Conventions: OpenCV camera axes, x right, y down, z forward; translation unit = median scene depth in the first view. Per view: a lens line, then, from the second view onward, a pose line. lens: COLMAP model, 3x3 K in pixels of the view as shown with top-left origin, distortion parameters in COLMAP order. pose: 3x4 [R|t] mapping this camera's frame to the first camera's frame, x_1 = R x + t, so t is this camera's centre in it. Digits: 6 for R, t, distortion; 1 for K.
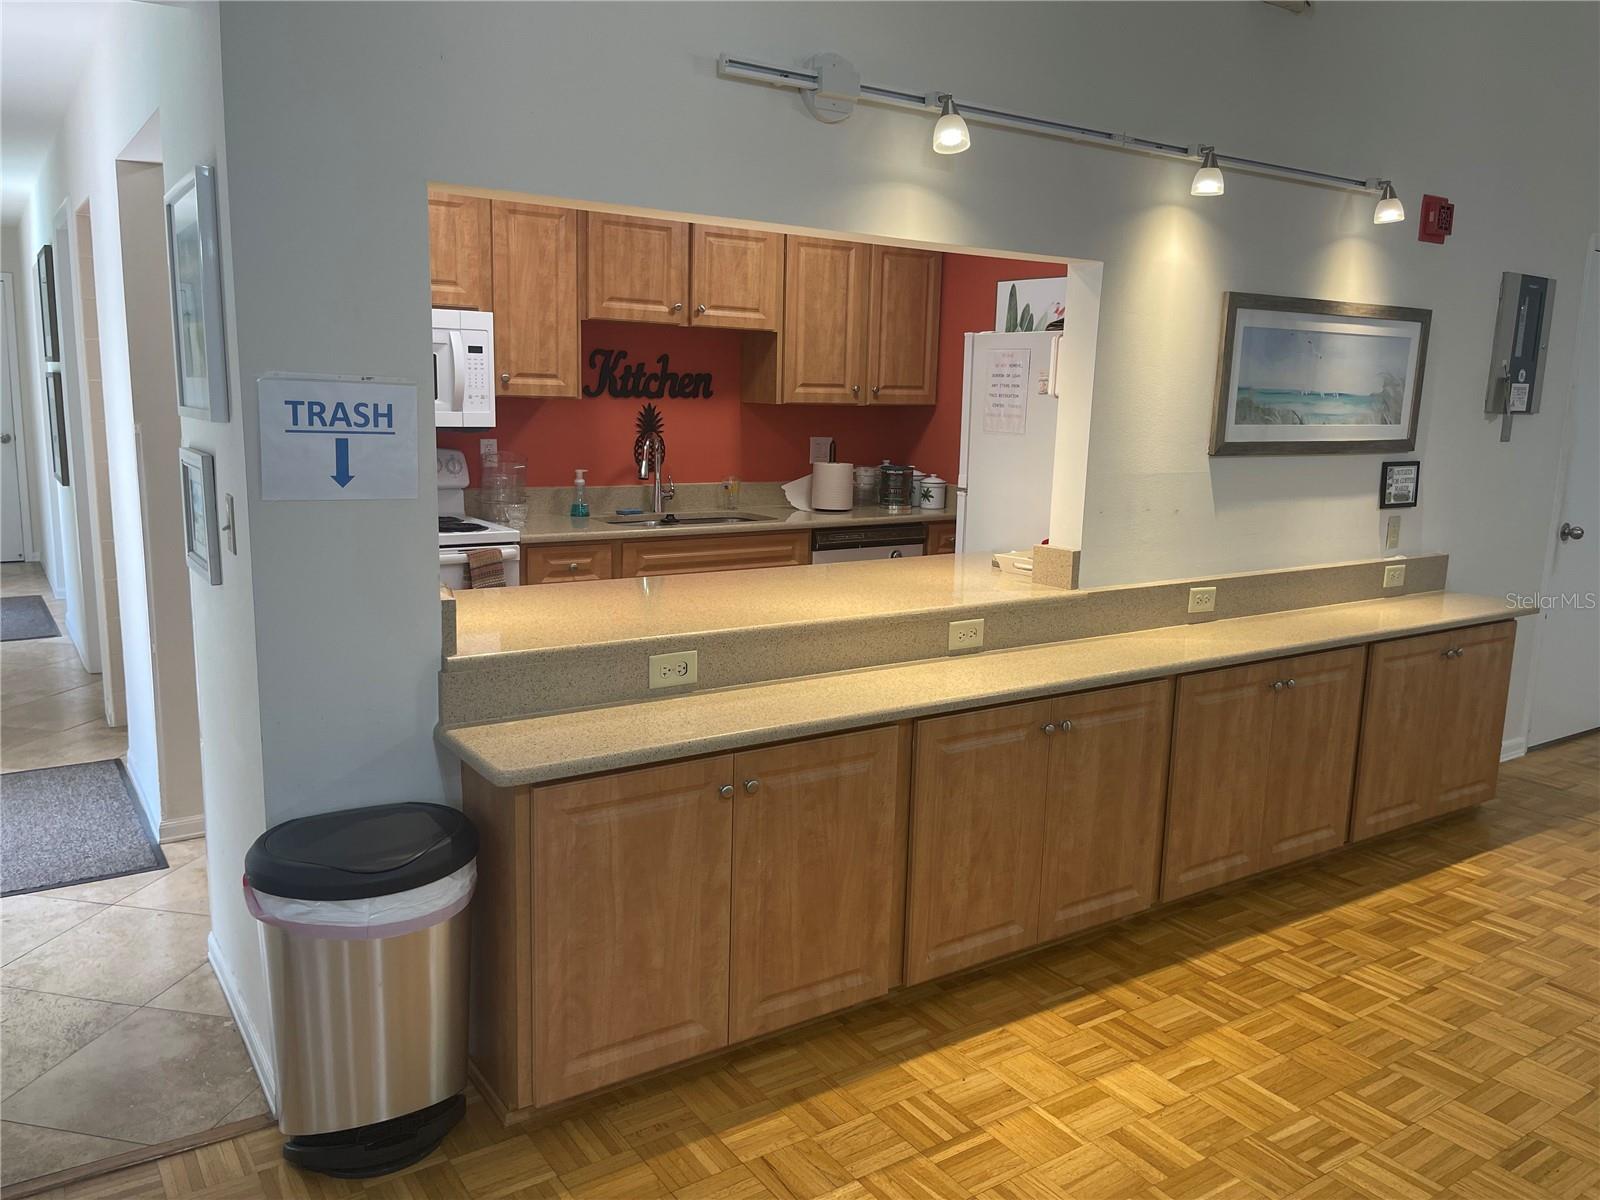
lens RADIAL K [[1202.2, 0, 807.9], [0, 1202.2, 599.1], [0, 0, 1]] dist [0.093019, -0.144106]
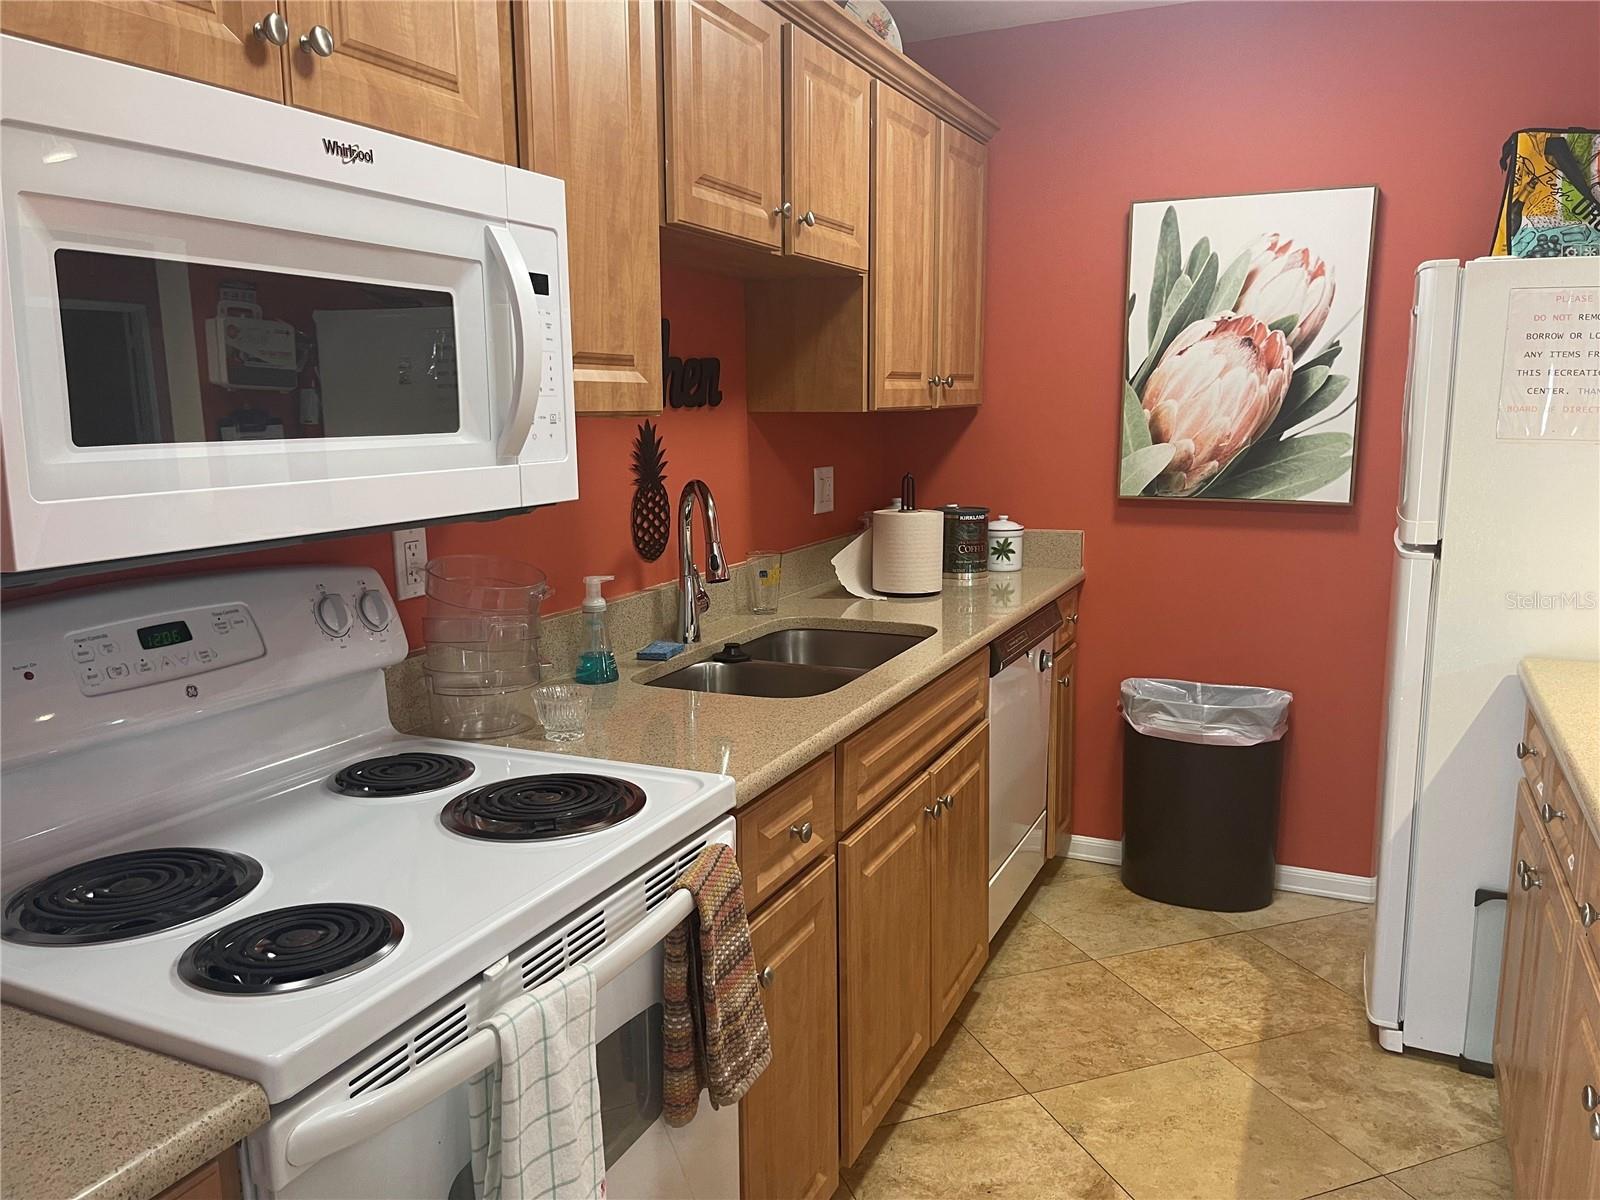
lens RADIAL K [[1202.2, 0, 807.9], [0, 1202.2, 599.1], [0, 0, 1]] dist [0.093019, -0.144106]
pose [[0.855720, -0.115964, 0.504278, -0.355204], [0.118498, 0.992582, 0.027173, -0.104728], [-0.503688, 0.036503, 0.863114, 0.598711]]
